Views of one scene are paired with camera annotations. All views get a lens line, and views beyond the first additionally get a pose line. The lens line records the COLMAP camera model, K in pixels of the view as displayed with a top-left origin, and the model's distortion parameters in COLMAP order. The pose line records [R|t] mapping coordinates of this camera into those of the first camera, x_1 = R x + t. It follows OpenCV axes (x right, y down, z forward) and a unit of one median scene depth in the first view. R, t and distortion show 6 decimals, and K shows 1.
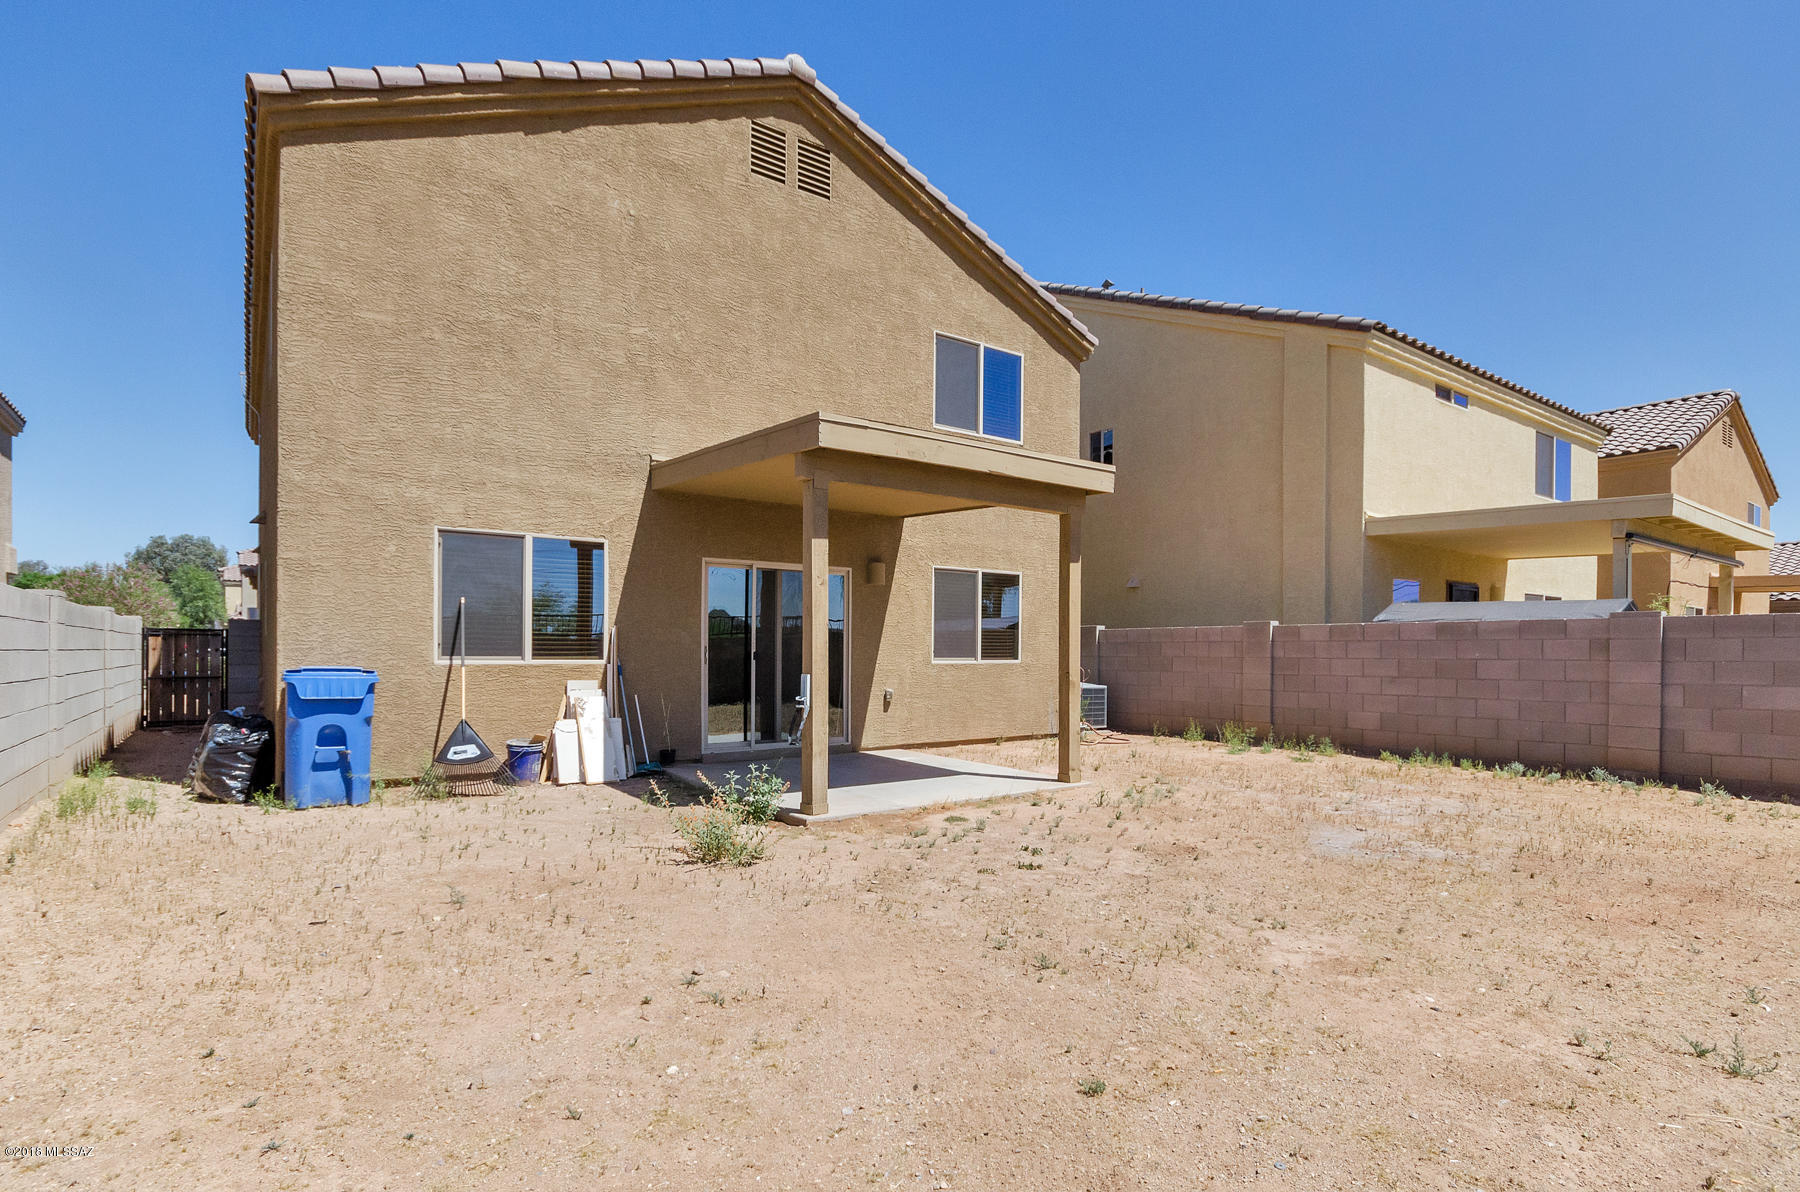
lens RADIAL K [[898.1, 0, 899.6], [0, 898.1, 652.9], [0, 0, 1]] dist [0.002542, -0.000003]
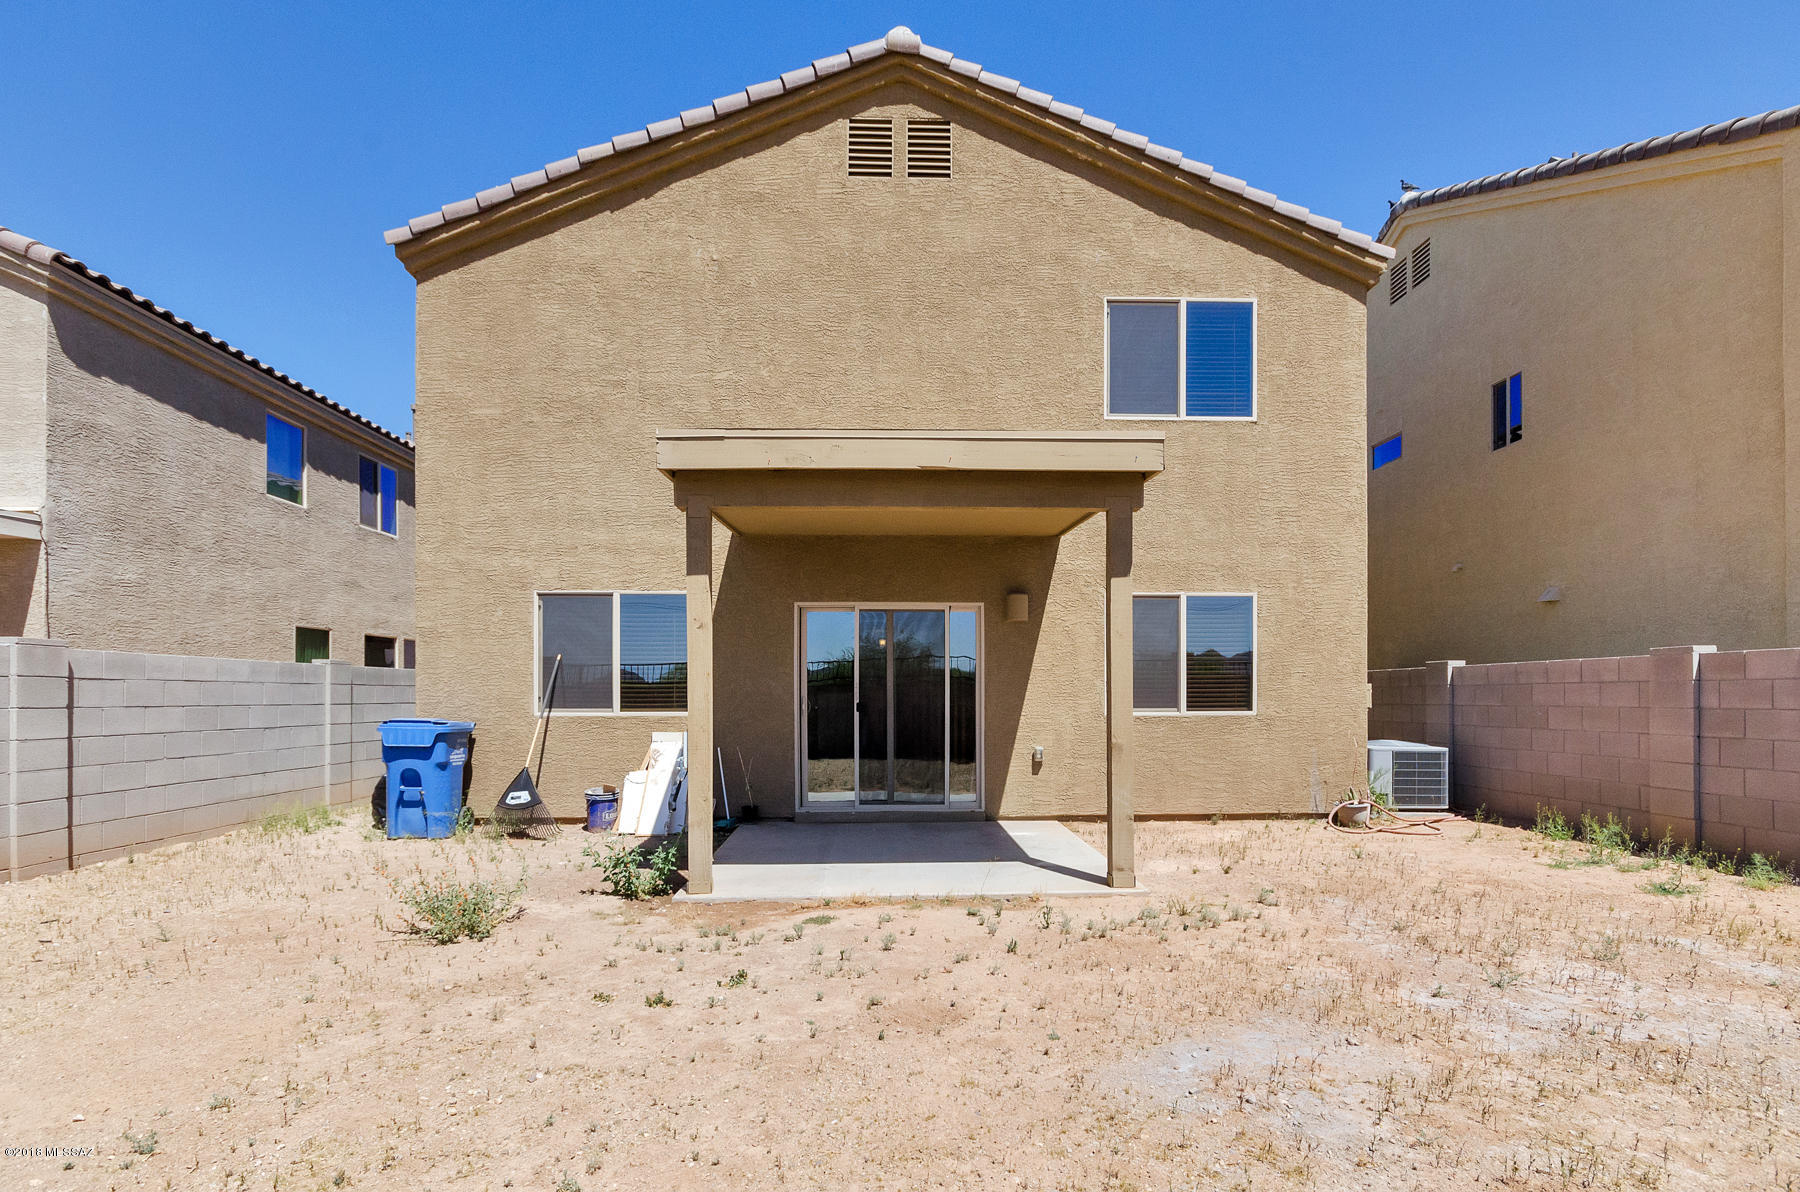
lens RADIAL K [[914.2, 0, 903.6], [0, 914.2, 693.3], [0, 0, 1]] dist [-0.001087, -0.000291]
pose [[0.826921, -0.008323, -0.562256, 0.408094], [0.005822, 0.999964, -0.006240, -0.004627], [0.562287, 0.001887, 0.826940, 0.274019]]
